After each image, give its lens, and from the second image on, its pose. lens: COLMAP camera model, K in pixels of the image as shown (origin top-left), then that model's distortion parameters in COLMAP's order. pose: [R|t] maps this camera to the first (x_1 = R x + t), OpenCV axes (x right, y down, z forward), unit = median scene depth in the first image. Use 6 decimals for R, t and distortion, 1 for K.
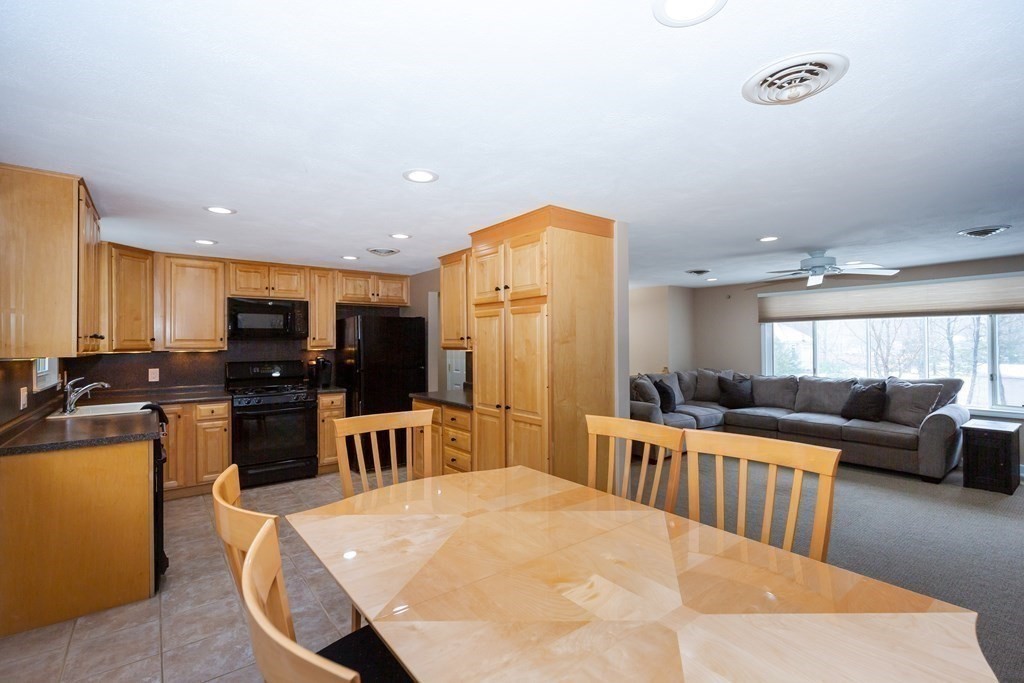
lens RADIAL K [[463.0, 0, 506.2], [0, 463.0, 345.6], [0, 0, 1]] dist [0.027534, -0.001419]
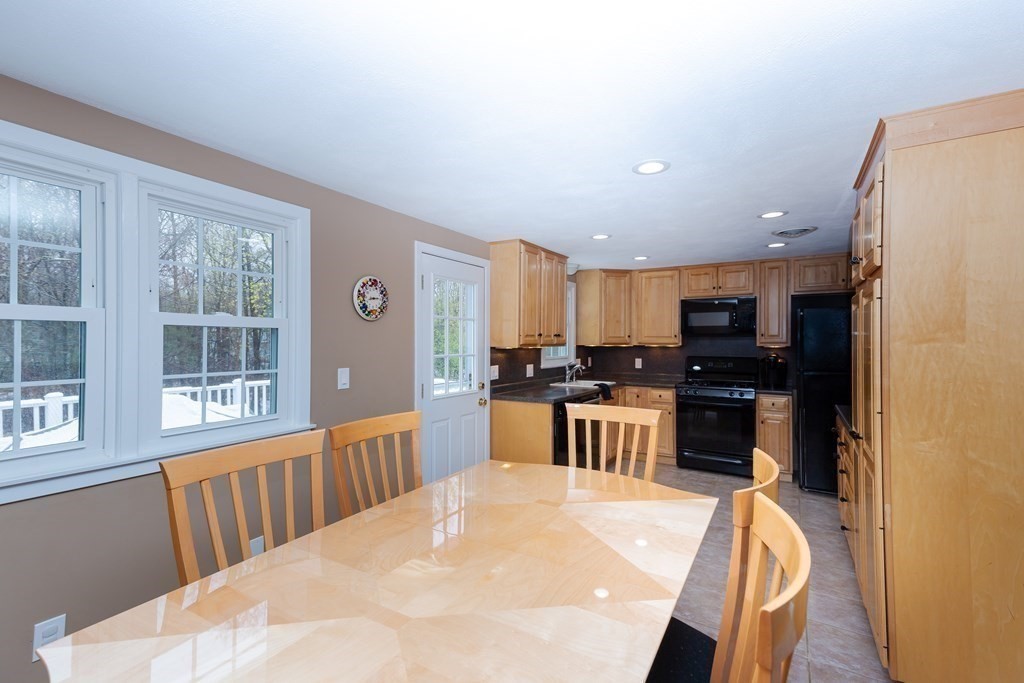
lens RADIAL K [[463.0, 0, 514.8], [0, 463.0, 341.9], [0, 0, 1]] dist [0.027534, -0.001419]
pose [[0.381496, 0.010262, -0.924313, 0.336026], [-0.008518, 0.999935, 0.007586, -0.004543], [0.924331, 0.004979, 0.381559, 0.200544]]
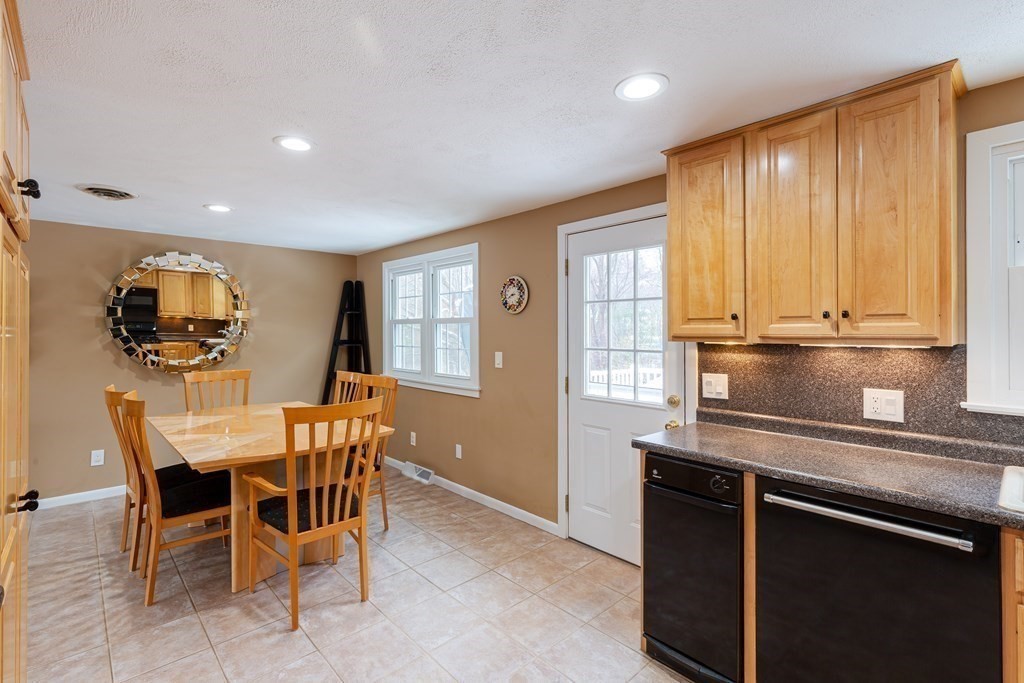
lens RADIAL K [[463.0, 0, 500.3], [0, 463.0, 325.4], [0, 0, 1]] dist [0.027534, -0.001419]
pose [[-0.995025, 0.017129, -0.098144, -0.265293], [0.017496, 0.999843, -0.002877, -0.006845], [0.098079, -0.004579, -0.995168, 1.052536]]
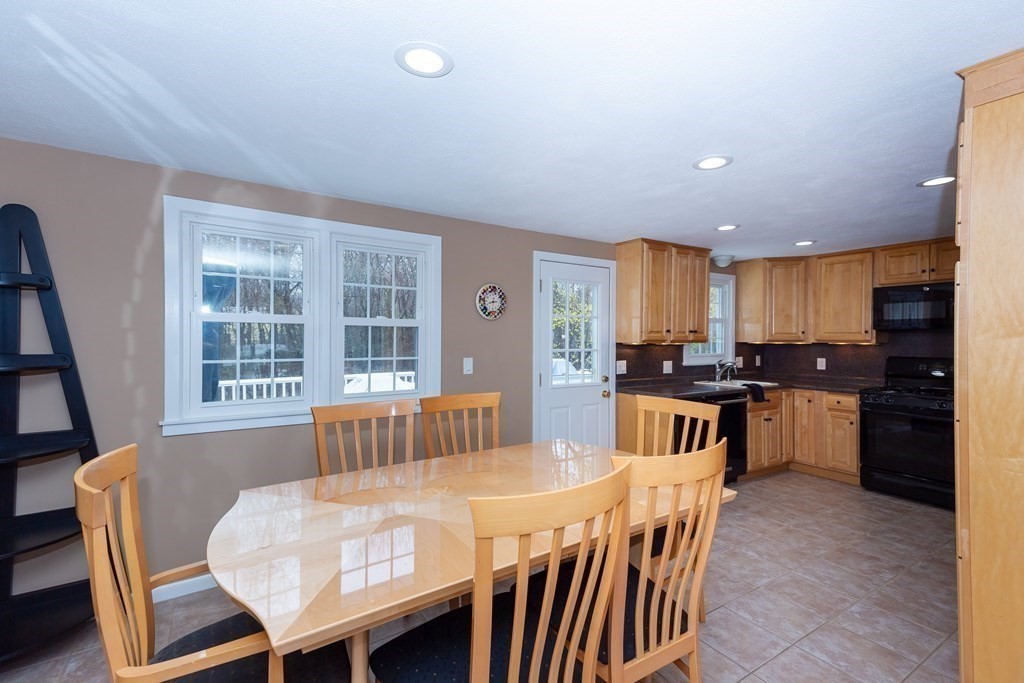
lens RADIAL K [[463.0, 0, 506.3], [0, 463.0, 341.1], [0, 0, 1]] dist [0.027534, -0.001419]
pose [[-0.074797, 0.014420, -0.997094, 0.457048], [-0.007558, 0.999859, 0.015026, -0.003375], [0.997170, 0.008660, -0.074678, 0.353493]]
